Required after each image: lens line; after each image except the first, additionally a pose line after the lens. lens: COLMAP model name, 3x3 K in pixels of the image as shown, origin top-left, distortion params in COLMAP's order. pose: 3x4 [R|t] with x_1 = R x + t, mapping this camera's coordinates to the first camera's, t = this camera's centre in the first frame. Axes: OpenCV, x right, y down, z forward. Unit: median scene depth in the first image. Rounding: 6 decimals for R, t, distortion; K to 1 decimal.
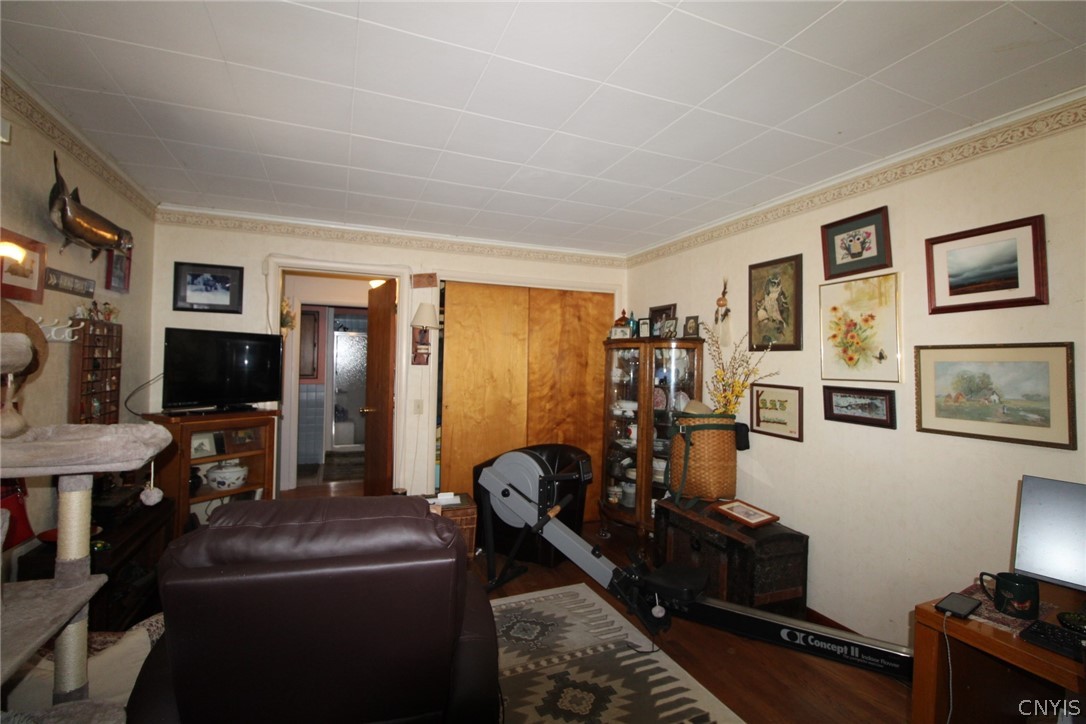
lens RADIAL K [[500.4, 0, 542.6], [0, 500.4, 353.7], [0, 0, 1]] dist [-0.002282, -0.000137]
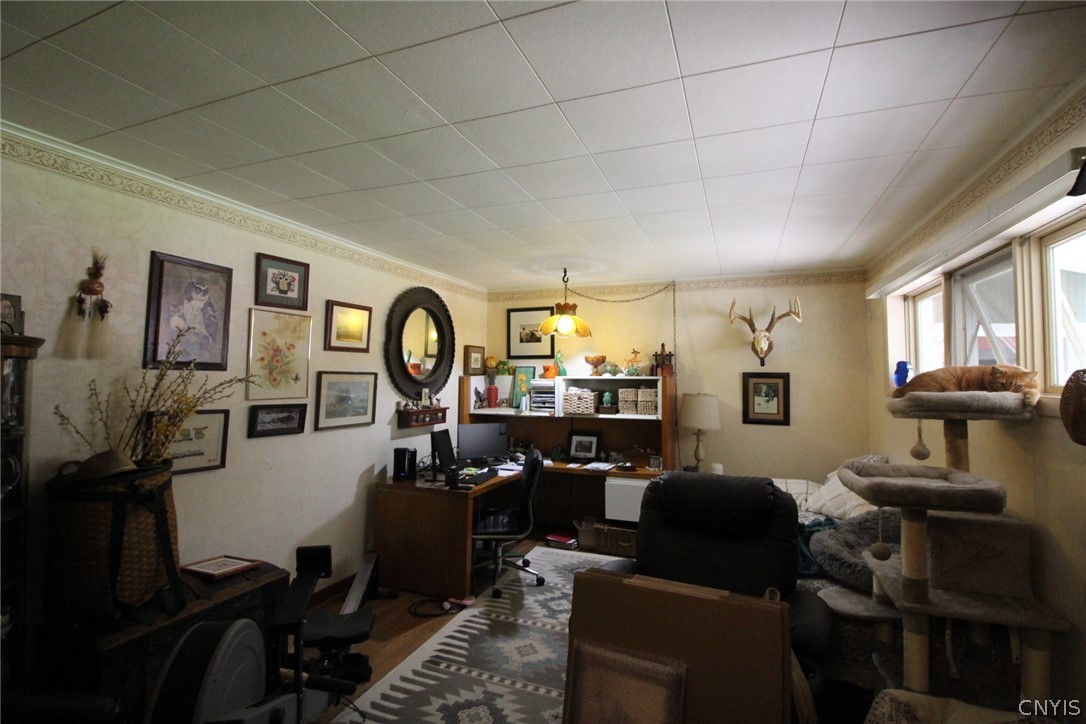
lens RADIAL K [[500.4, 0, 542.9], [0, 500.4, 370.3], [0, 0, 1]] dist [-0.002282, -0.000137]
pose [[-0.714510, 0.002078, 0.699622, -0.628254], [-0.021840, 0.999442, -0.025274, 0.004104], [-0.699285, -0.033338, -0.714066, 1.389451]]
